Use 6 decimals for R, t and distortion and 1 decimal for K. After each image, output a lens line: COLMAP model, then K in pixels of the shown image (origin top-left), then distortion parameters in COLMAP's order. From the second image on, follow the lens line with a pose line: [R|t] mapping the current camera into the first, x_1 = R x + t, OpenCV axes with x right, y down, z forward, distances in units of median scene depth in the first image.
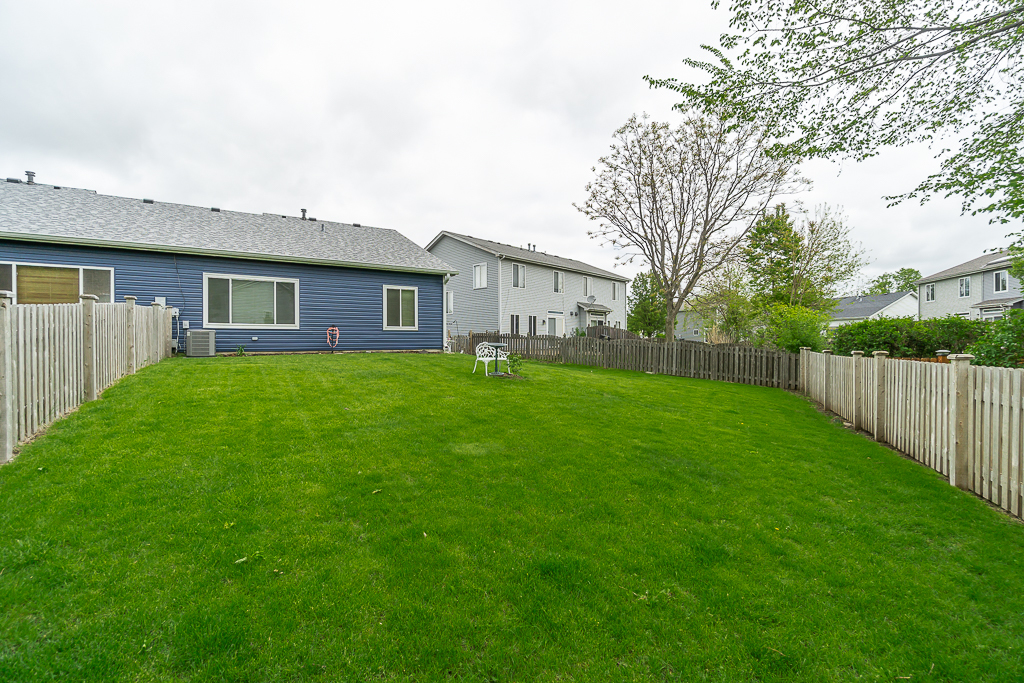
lens RADIAL K [[450.5, 0, 511.7], [0, 450.5, 343.9], [0, 0, 1]] dist [-0.000579, -0.001088]
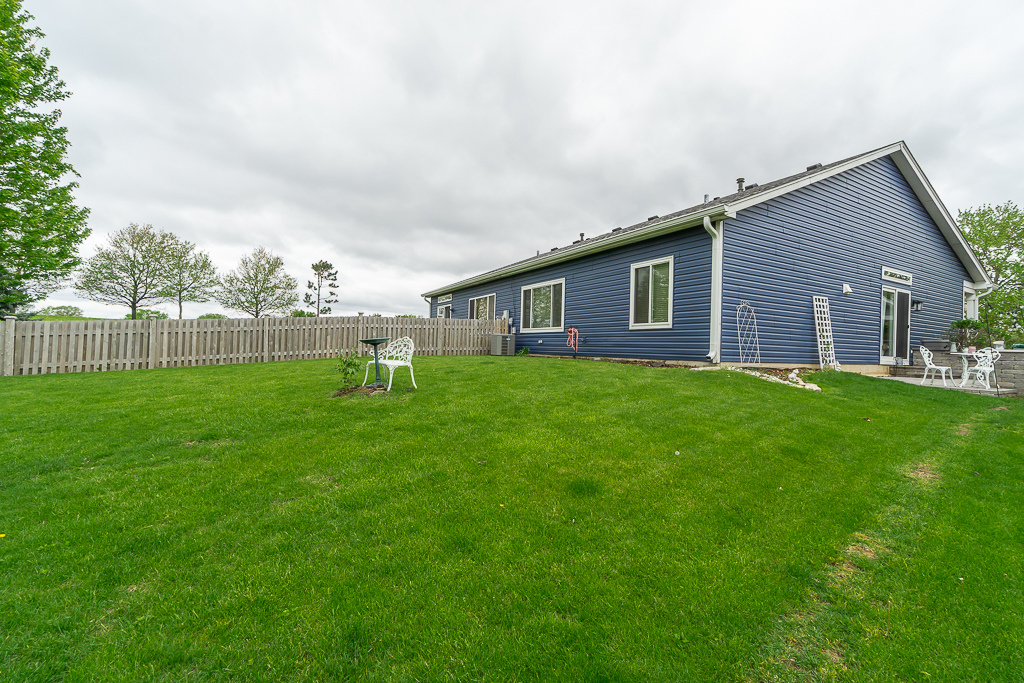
lens RADIAL K [[450.5, 0, 512.1], [0, 450.5, 342.6], [0, 0, 1]] dist [-0.000579, -0.001088]
pose [[-0.058942, -0.014304, -0.998159, 0.415292], [-0.036960, 0.999243, -0.012137, 0.004355], [0.997577, 0.036176, -0.059426, 0.859656]]
